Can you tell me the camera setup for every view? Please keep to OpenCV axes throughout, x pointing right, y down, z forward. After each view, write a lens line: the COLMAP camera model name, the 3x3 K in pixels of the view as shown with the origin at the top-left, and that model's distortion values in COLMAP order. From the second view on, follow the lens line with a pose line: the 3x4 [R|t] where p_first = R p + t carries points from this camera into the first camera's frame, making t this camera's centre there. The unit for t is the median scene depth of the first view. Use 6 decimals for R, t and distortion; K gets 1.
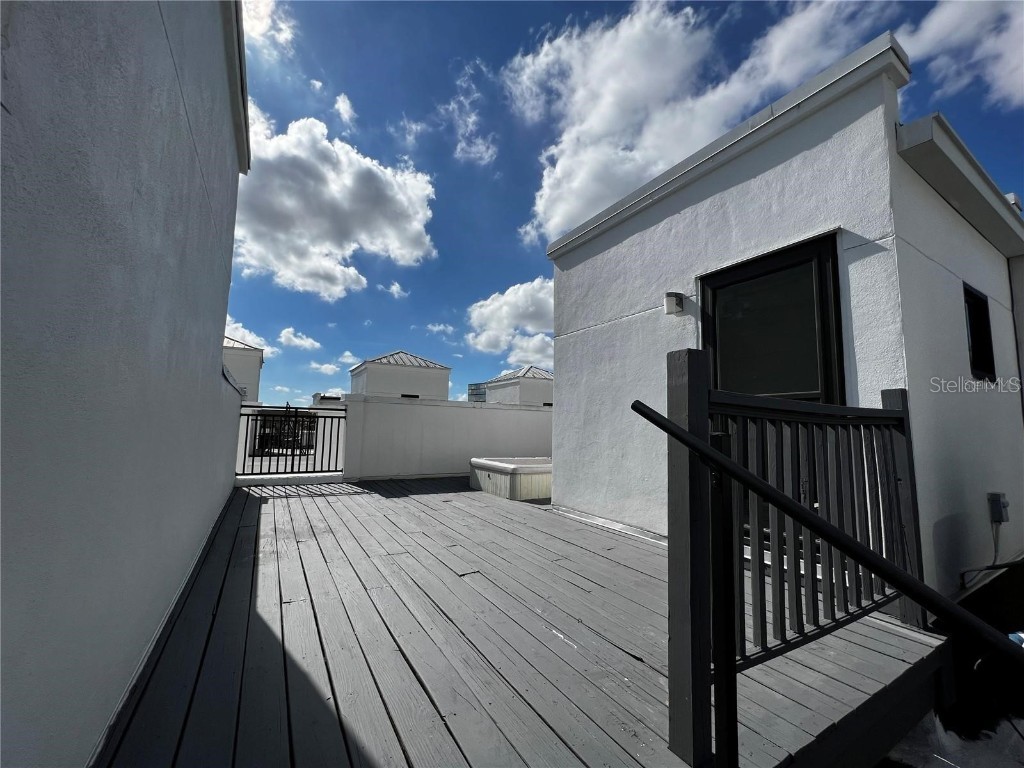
lens RADIAL K [[410.3, 0, 512.0], [0, 410.3, 384.0], [0, 0, 1]] dist [0.001696, 0.000191]
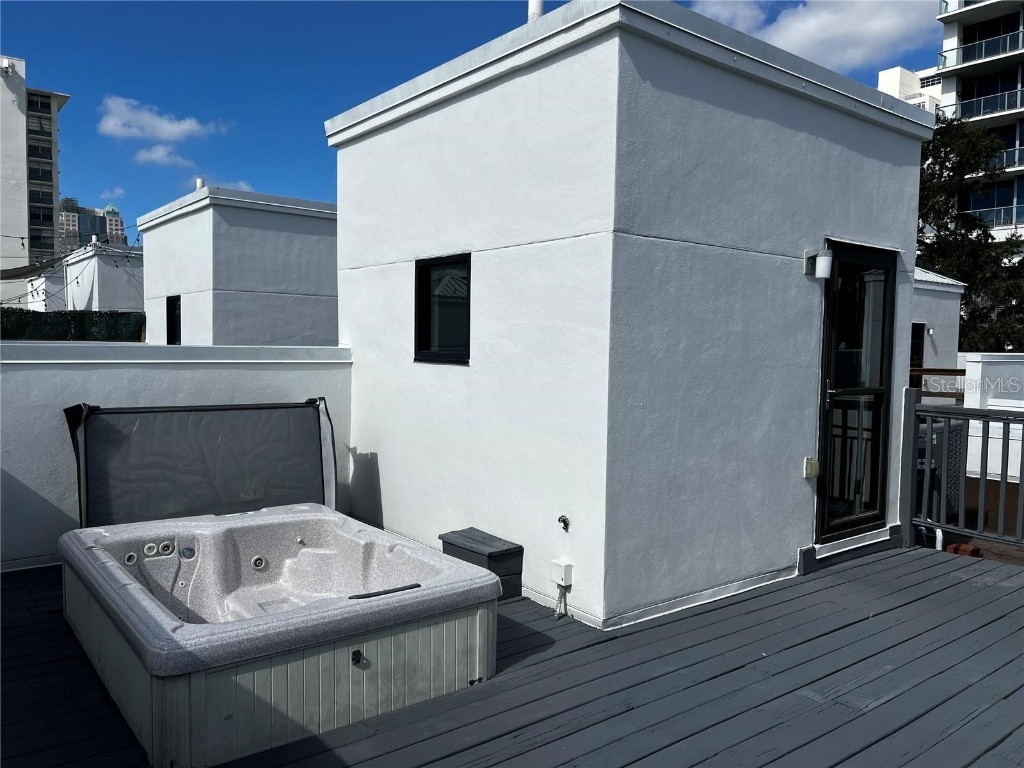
lens RADIAL K [[758.5, 0, 512.0], [0, 758.5, 384.0], [0, 0, 1]] dist [0.069473, -0.076666]
pose [[-0.126427, -0.078120, 0.988895, -0.729877], [-0.130738, 0.989510, 0.061454, 0.005358], [-0.983323, -0.121517, -0.135314, 1.324252]]
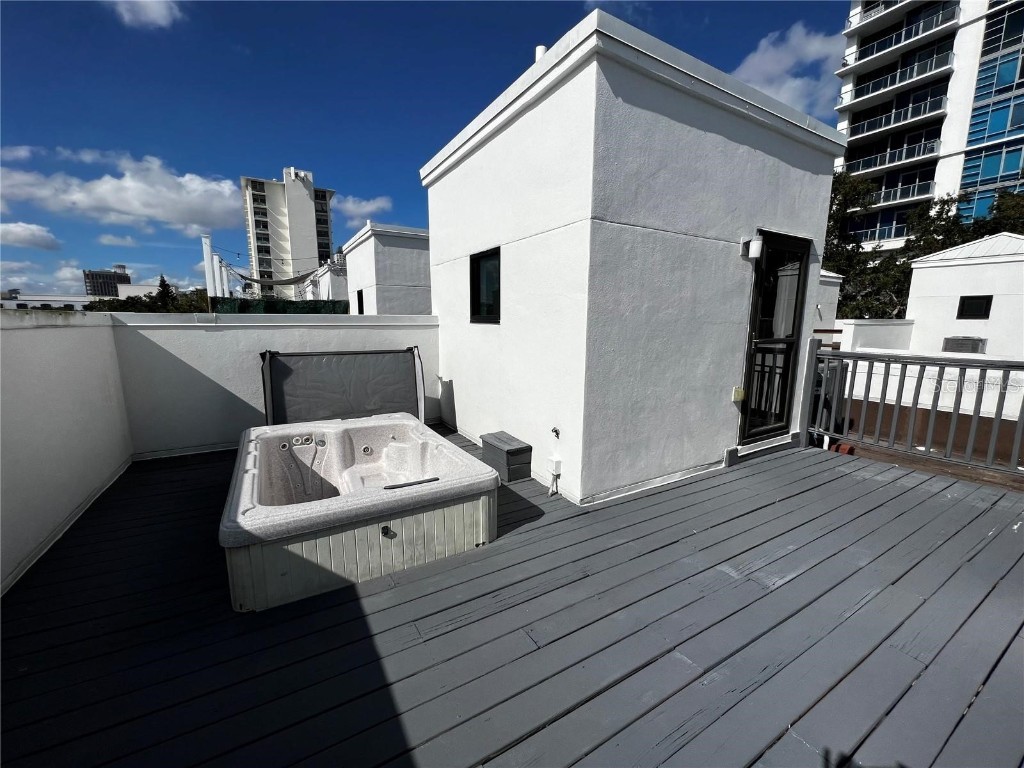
lens RADIAL K [[410.3, 0, 512.0], [0, 410.3, 384.0], [0, 0, 1]] dist [0.001696, 0.000191]
pose [[0.003042, -0.181353, 0.983413, -0.529988], [-0.117703, 0.976517, 0.180445, 0.017541], [-0.993044, -0.116299, -0.018375, 1.216113]]
